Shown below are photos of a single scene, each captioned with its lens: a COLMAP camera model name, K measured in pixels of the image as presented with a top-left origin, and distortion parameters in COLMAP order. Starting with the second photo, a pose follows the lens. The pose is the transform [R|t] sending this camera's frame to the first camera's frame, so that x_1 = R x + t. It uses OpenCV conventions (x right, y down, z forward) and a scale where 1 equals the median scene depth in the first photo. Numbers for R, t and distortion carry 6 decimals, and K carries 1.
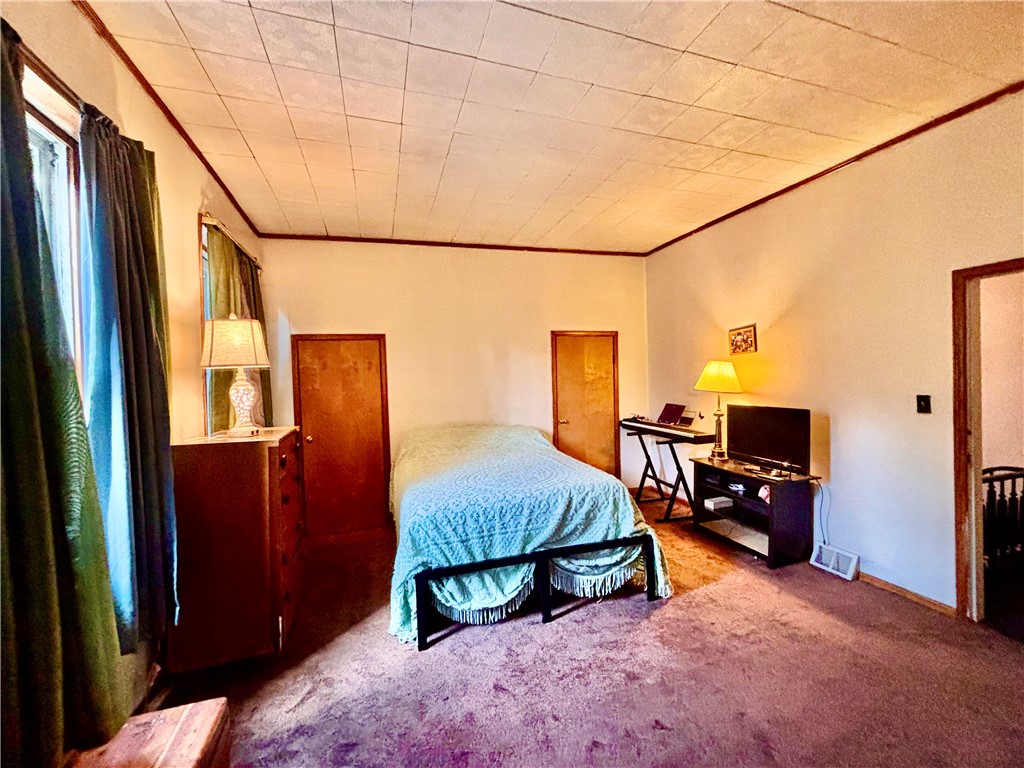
lens RADIAL K [[412.0, 0, 512.2], [0, 412.0, 384.2], [0, 0, 1]] dist [-0.002462, 0.000025]
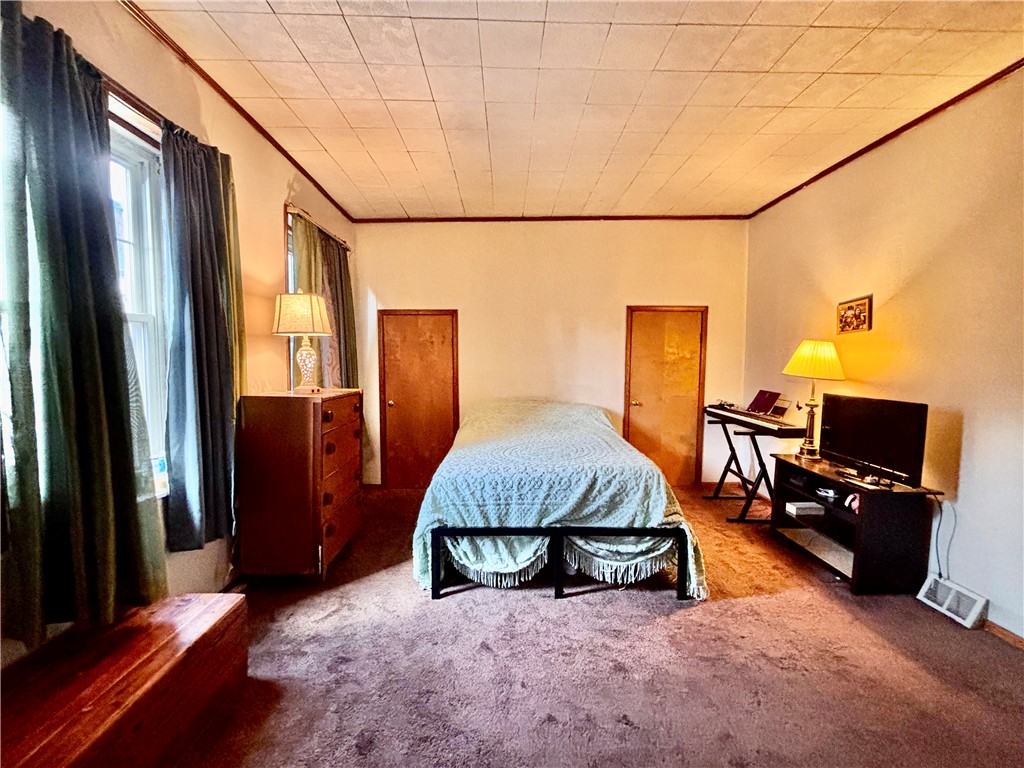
lens RADIAL K [[412.0, 0, 511.1], [0, 412.0, 384.3], [0, 0, 1]] dist [-0.002462, 0.000025]
pose [[0.955708, 0.051471, -0.289782, 0.211172], [-0.037399, 0.997846, 0.053896, 0.012795], [0.291932, -0.040671, 0.955574, 0.033993]]
